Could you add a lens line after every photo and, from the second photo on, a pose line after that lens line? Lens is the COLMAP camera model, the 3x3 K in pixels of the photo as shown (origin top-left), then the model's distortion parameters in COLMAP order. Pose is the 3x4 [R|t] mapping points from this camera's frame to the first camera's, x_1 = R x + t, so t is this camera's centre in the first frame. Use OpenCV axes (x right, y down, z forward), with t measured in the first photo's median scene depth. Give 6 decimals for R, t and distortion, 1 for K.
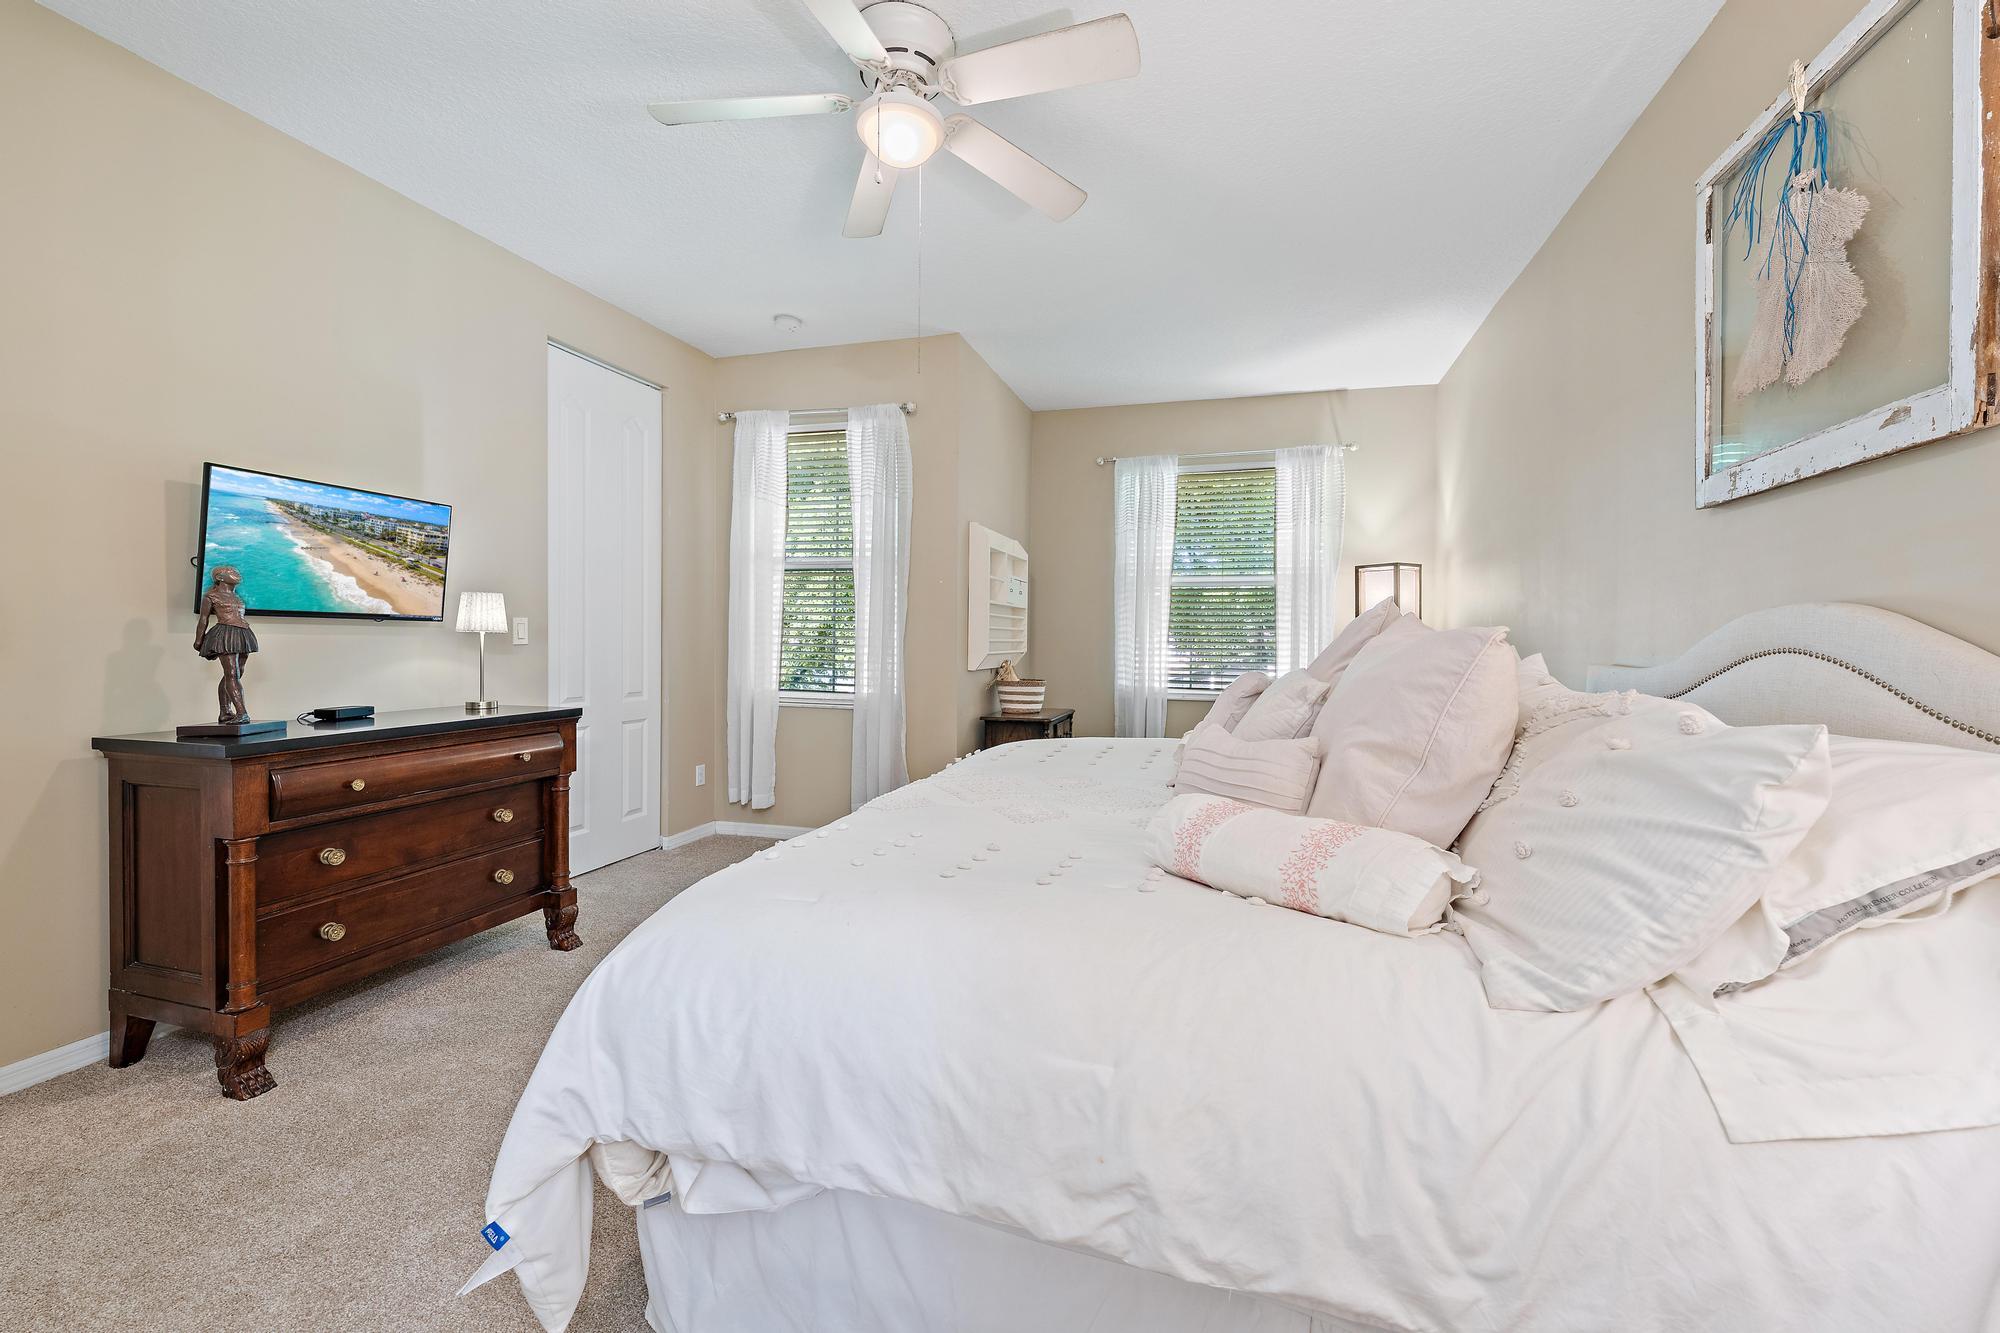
lens RADIAL K [[800.1, 0, 1003.3], [0, 800.1, 648.9], [0, 0, 1]] dist [0.000065, 0.000251]
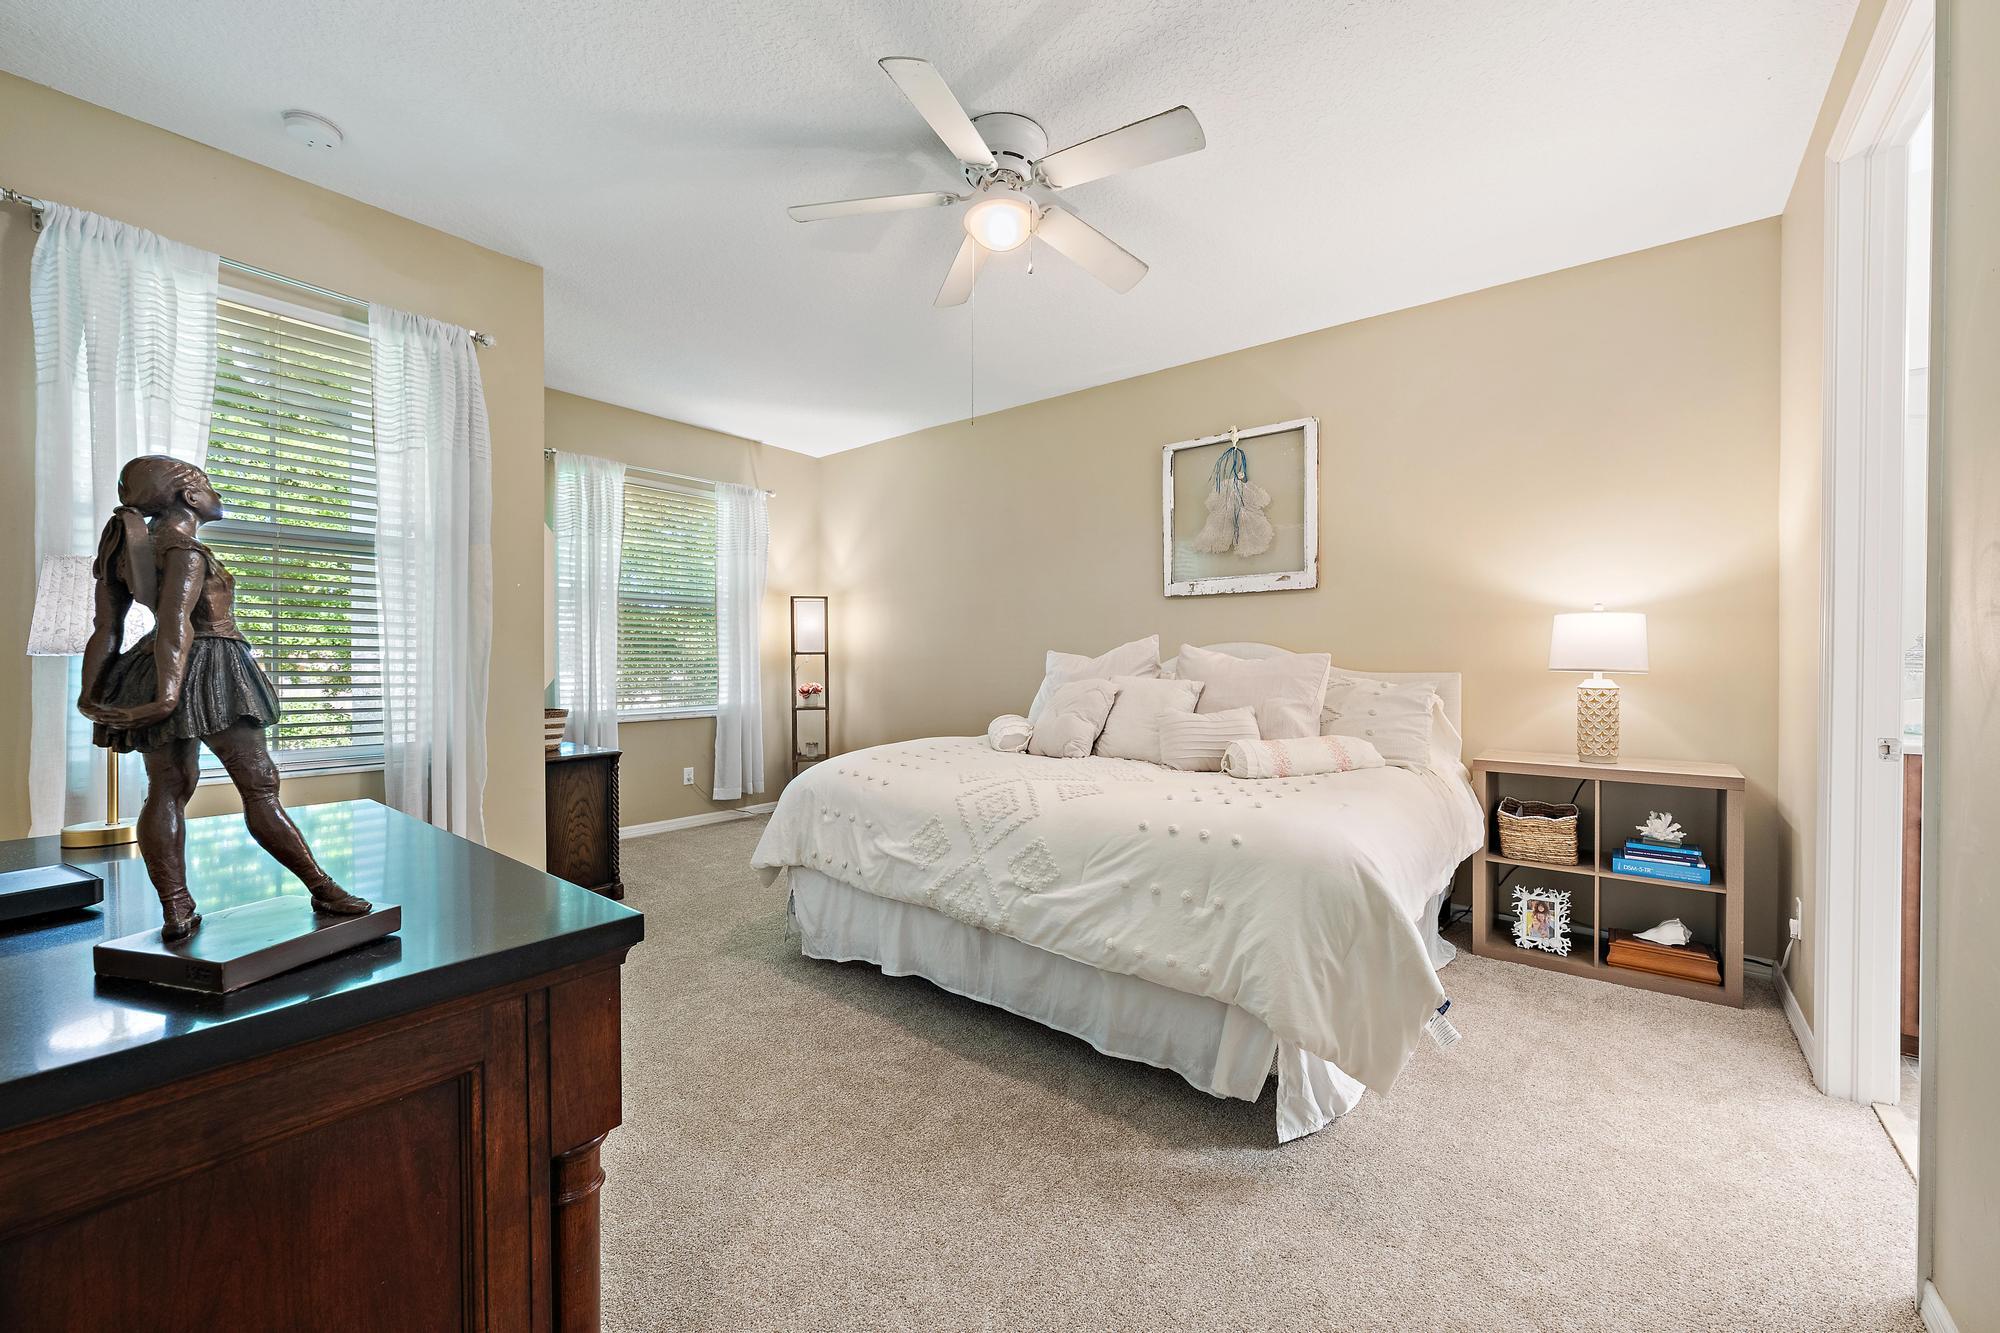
lens RADIAL K [[800.1, 0, 1002.5], [0, 800.1, 666.3], [0, 0, 1]] dist [0.000065, 0.000251]
pose [[0.362592, -0.015573, 0.931818, -0.561691], [0.013957, 0.999839, 0.011279, -0.007649], [-0.931843, 0.008916, 0.362751, 0.268741]]
